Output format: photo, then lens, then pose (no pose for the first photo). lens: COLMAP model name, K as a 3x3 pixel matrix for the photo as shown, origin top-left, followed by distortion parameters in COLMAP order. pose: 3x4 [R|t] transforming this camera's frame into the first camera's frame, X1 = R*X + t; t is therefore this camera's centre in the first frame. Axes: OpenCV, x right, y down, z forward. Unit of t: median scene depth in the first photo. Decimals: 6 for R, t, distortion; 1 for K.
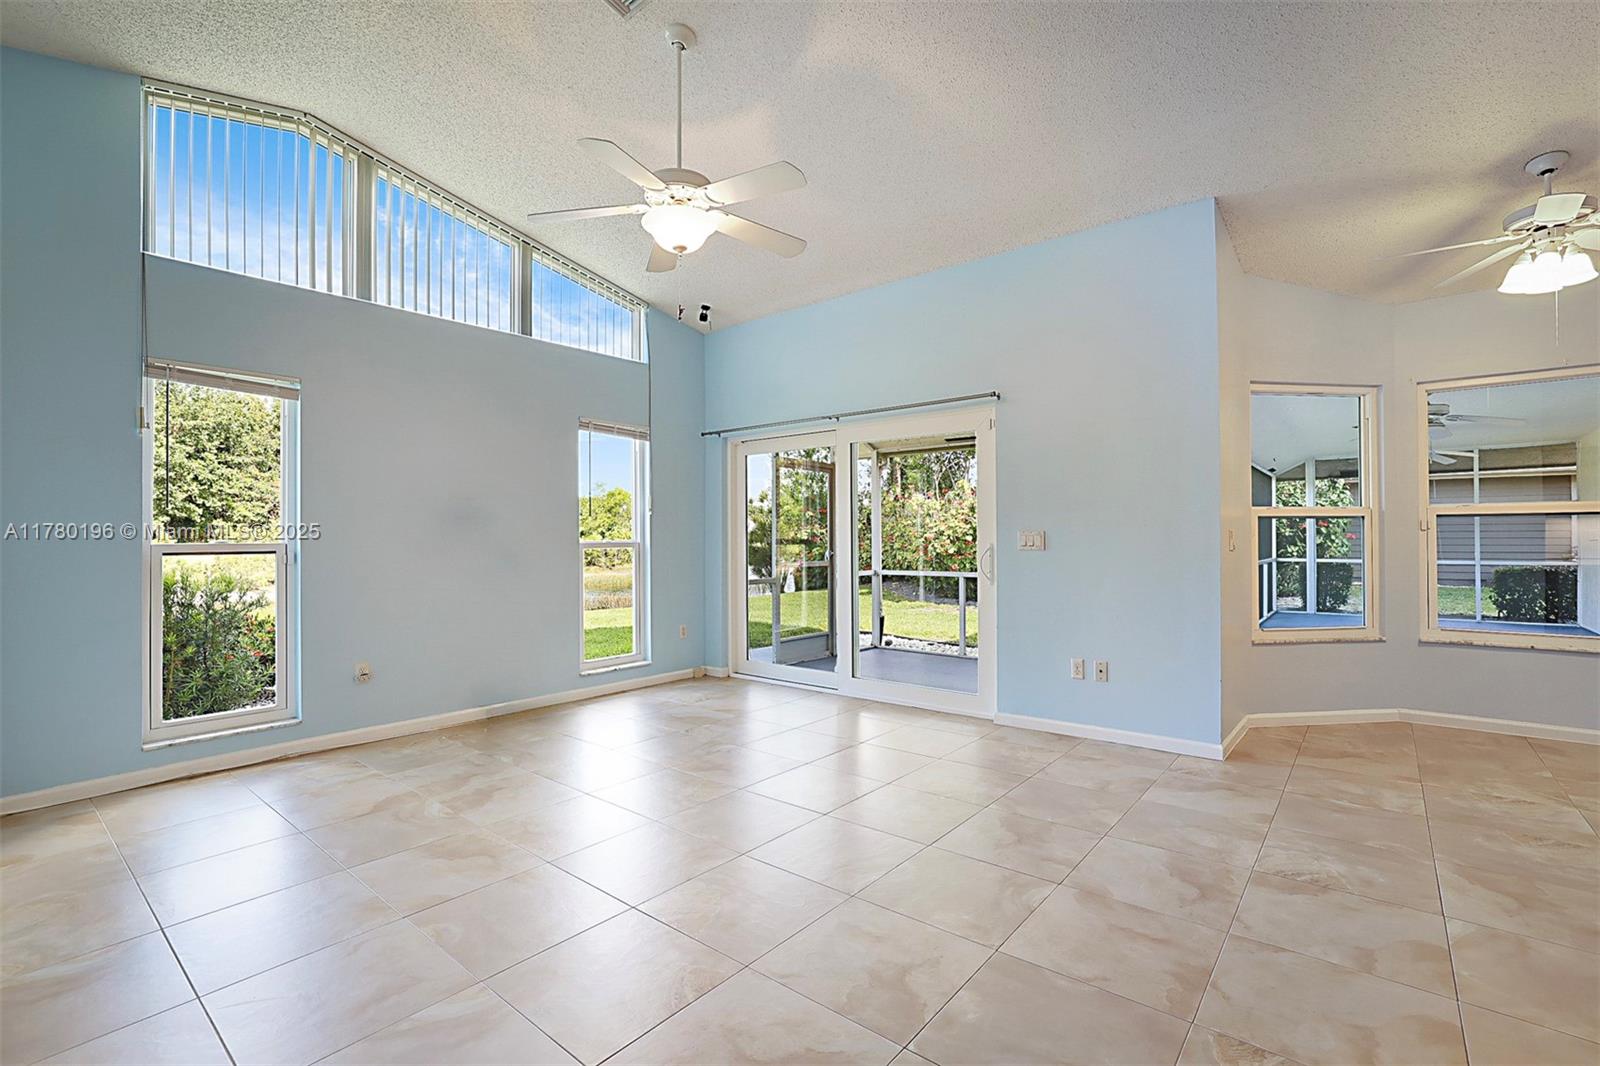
lens RADIAL K [[719.5, 0, 789.6], [0, 719.5, 528.0], [0, 0, 1]] dist [-0.027822, 0.009245]
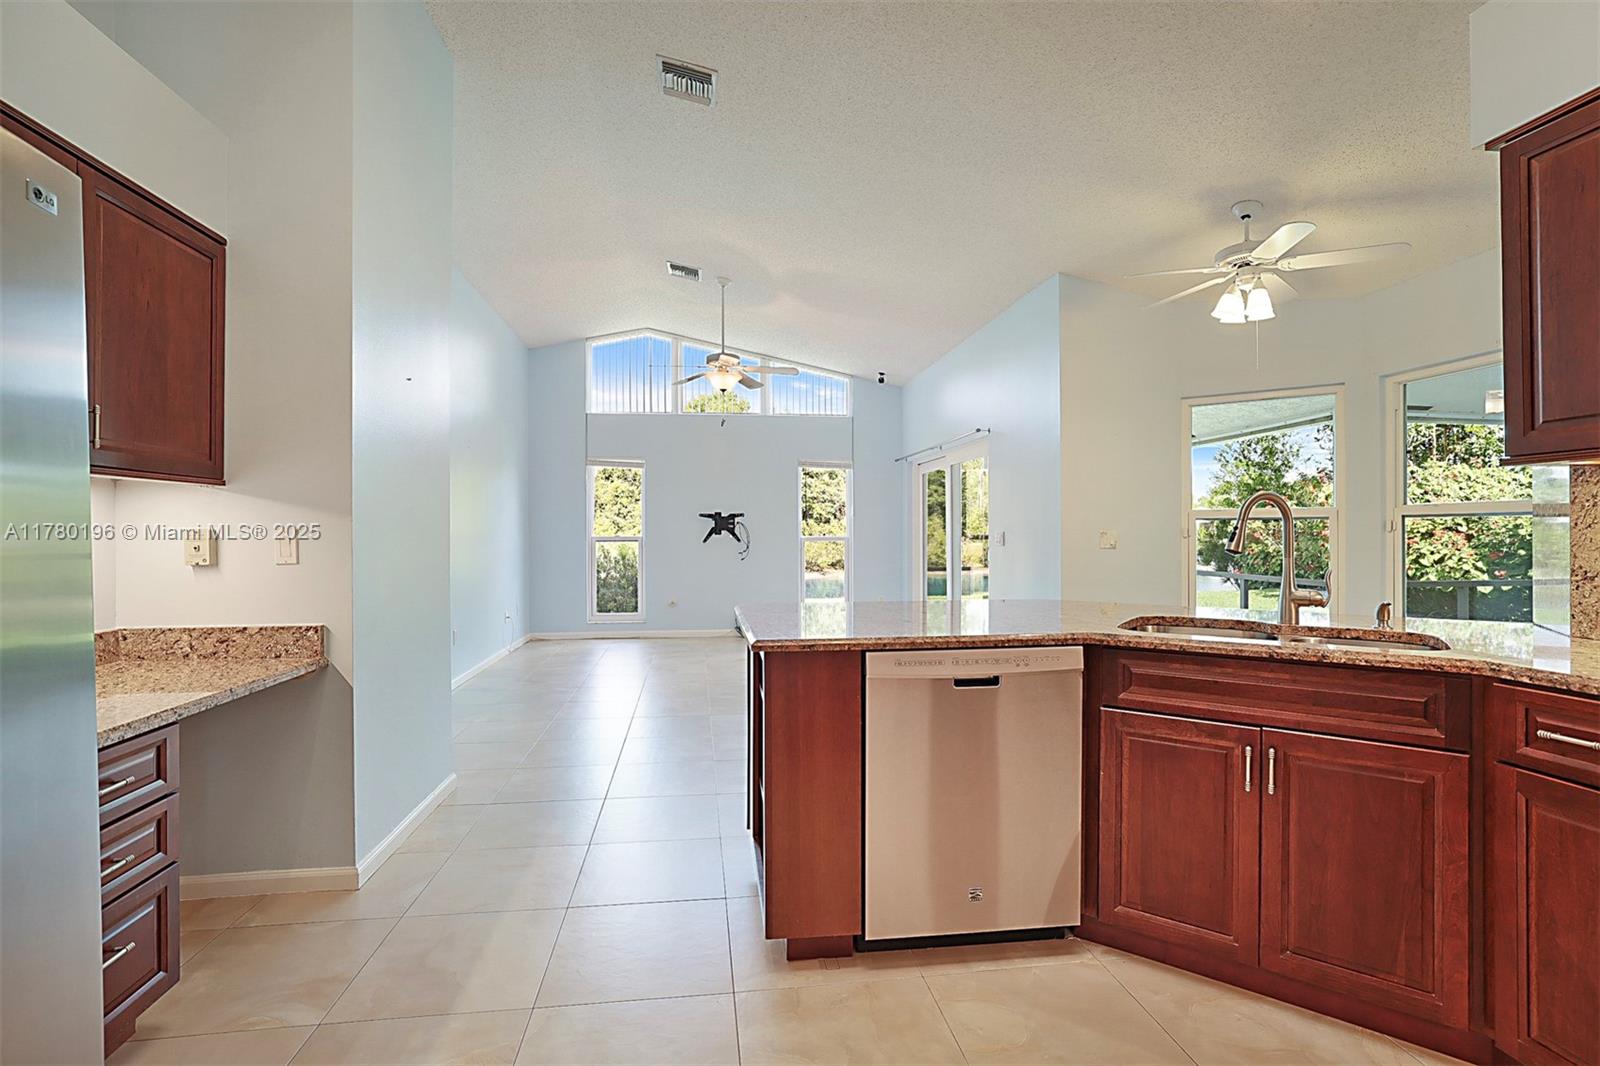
lens RADIAL K [[719.5, 0, 794.3], [0, 719.5, 527.6], [0, 0, 1]] dist [-0.027822, 0.009245]
pose [[0.745817, 0.000104, -0.666151, 0.702615], [0.006329, 0.999954, 0.007242, -0.012420], [0.666121, -0.009617, 0.745781, -0.184918]]
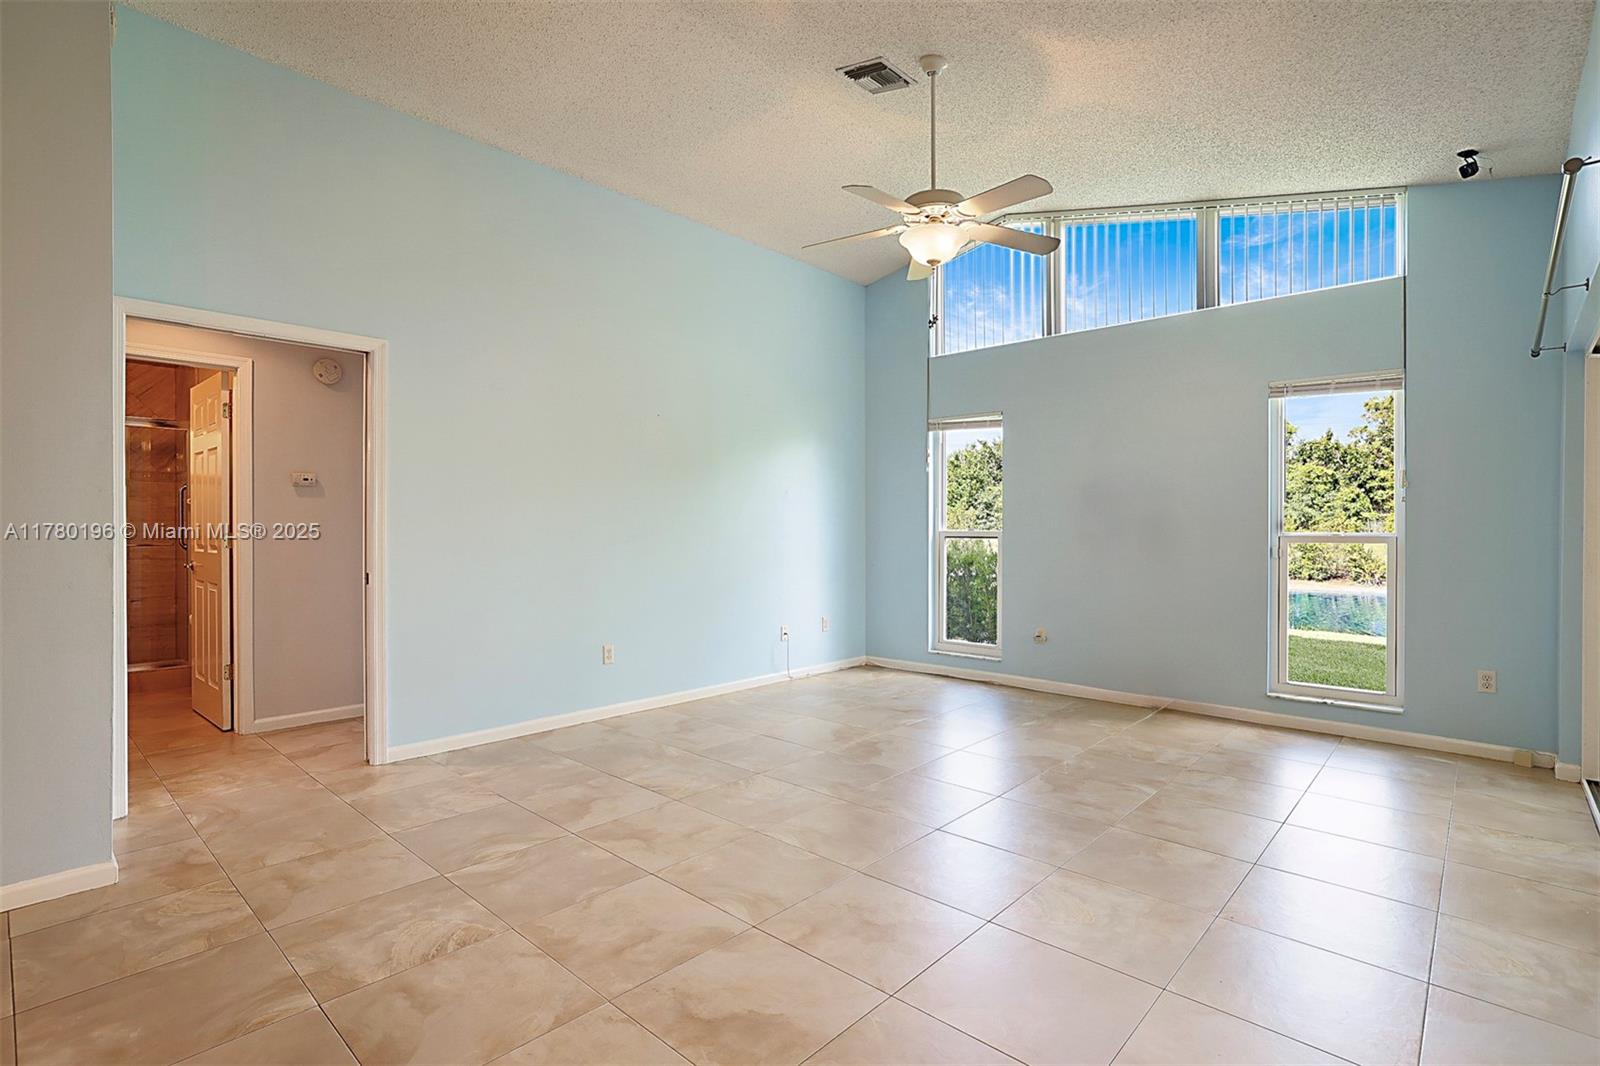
lens RADIAL K [[765.5, 0, 811.0], [0, 765.5, 536.9], [0, 0, 1]] dist [-0.029830, 0.000526]
pose [[-0.042719, 0.016752, -0.998947, 0.540073], [0.010169, 0.999815, 0.016332, 0.002839], [0.999035, -0.009461, -0.042882, 0.463793]]
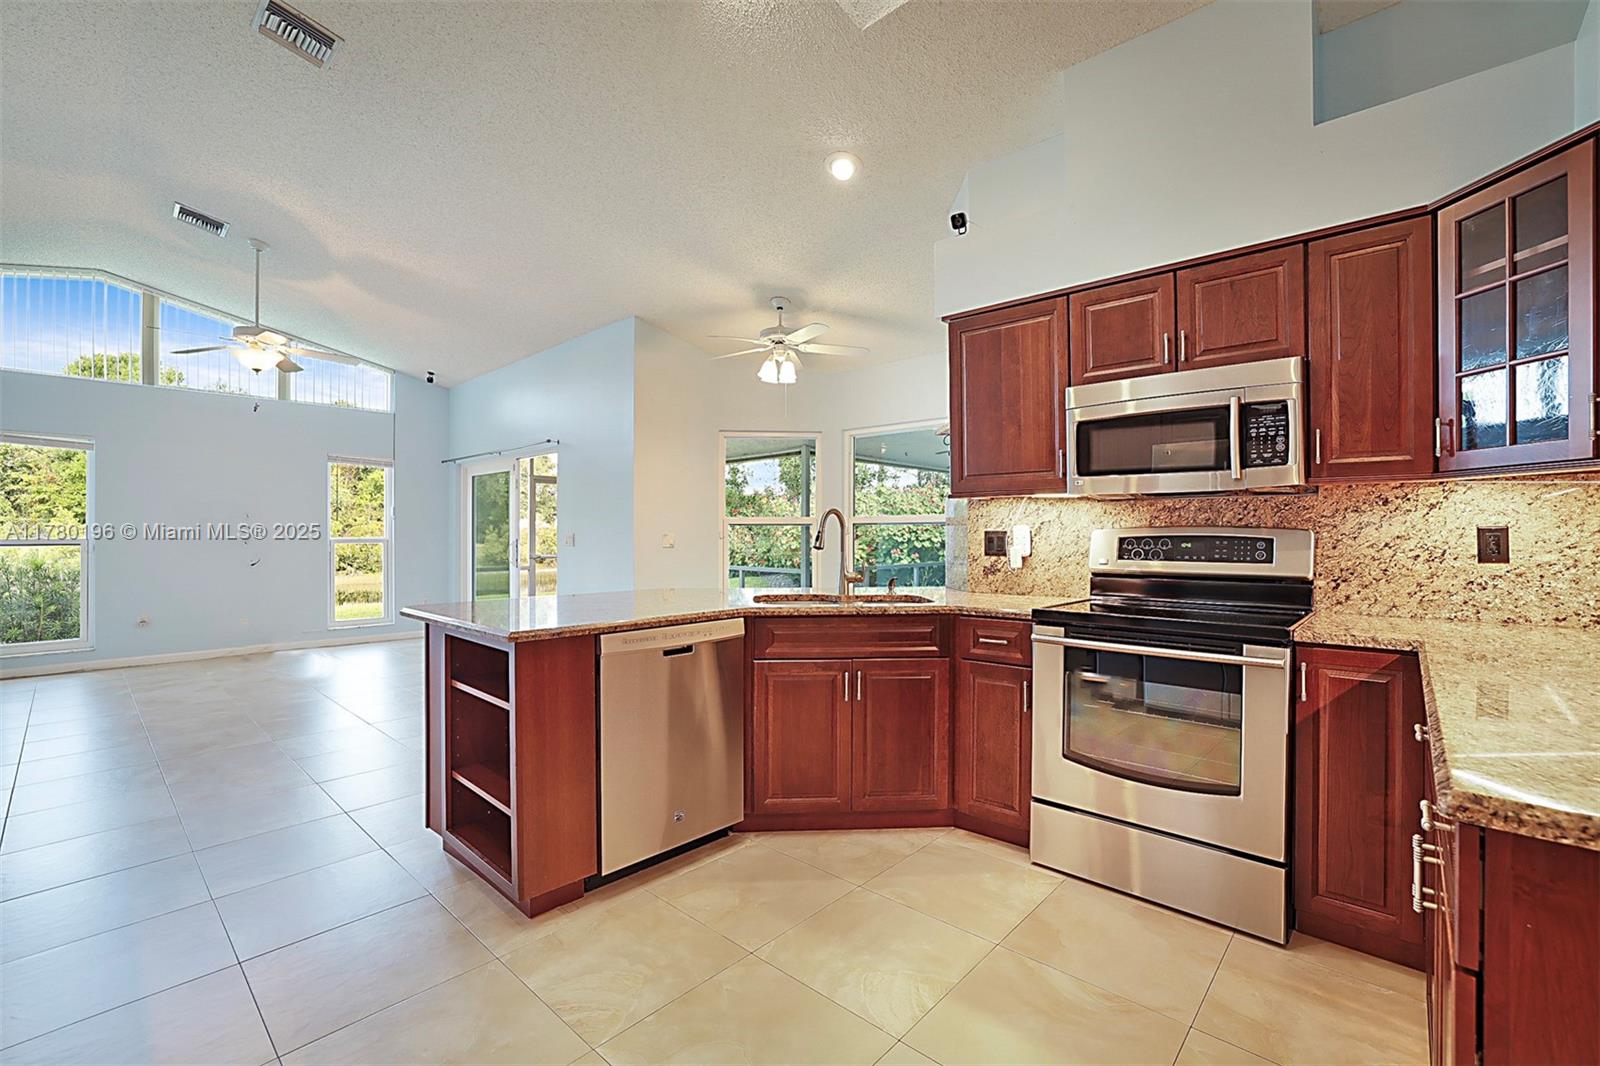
lens RADIAL K [[674.0, 0, 783.1], [0, 674.0, 529.9], [0, 0, 1]] dist [-0.028718, 0.002651]
pose [[0.998825, 0.004886, -0.048221, 0.631626], [-0.004500, 0.999957, 0.008126, -0.013747], [0.048259, -0.007900, 0.998804, -0.271480]]
